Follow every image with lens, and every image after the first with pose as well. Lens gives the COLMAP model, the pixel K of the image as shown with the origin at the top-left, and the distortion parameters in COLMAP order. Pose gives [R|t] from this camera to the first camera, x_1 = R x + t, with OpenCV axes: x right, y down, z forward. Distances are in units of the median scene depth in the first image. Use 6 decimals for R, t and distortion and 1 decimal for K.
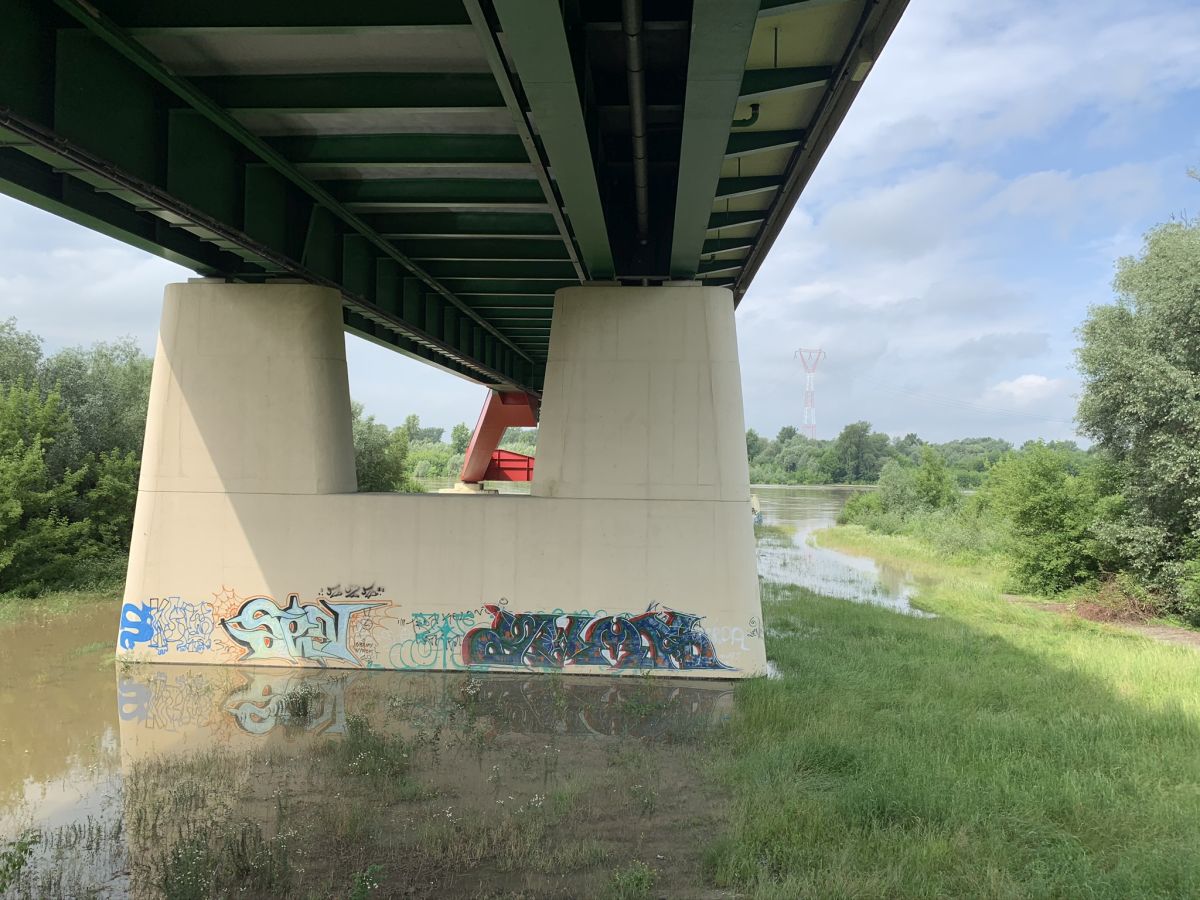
lens RADIAL K [[925.1, 0, 597.3], [0, 925.1, 442.6], [0, 0, 1]] dist [0.048294, -0.052919]
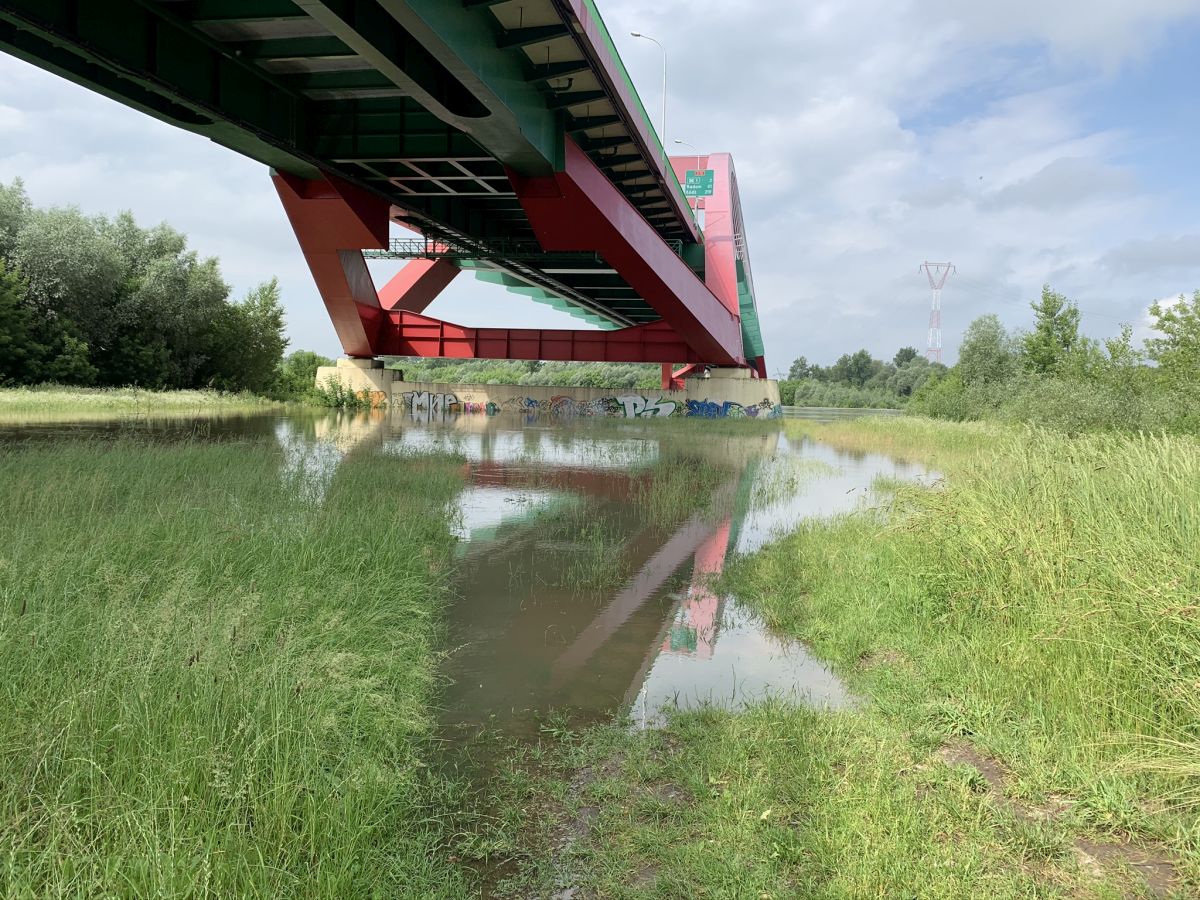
lens RADIAL K [[925.1, 0, 611.5], [0, 925.1, 452.4], [0, 0, 1]] dist [0.048294, -0.052919]
pose [[0.992770, 0.021582, -0.118078, 0.509095], [-0.011973, 0.996602, 0.081491, 0.209416], [0.119436, -0.079488, 0.989655, 1.246005]]
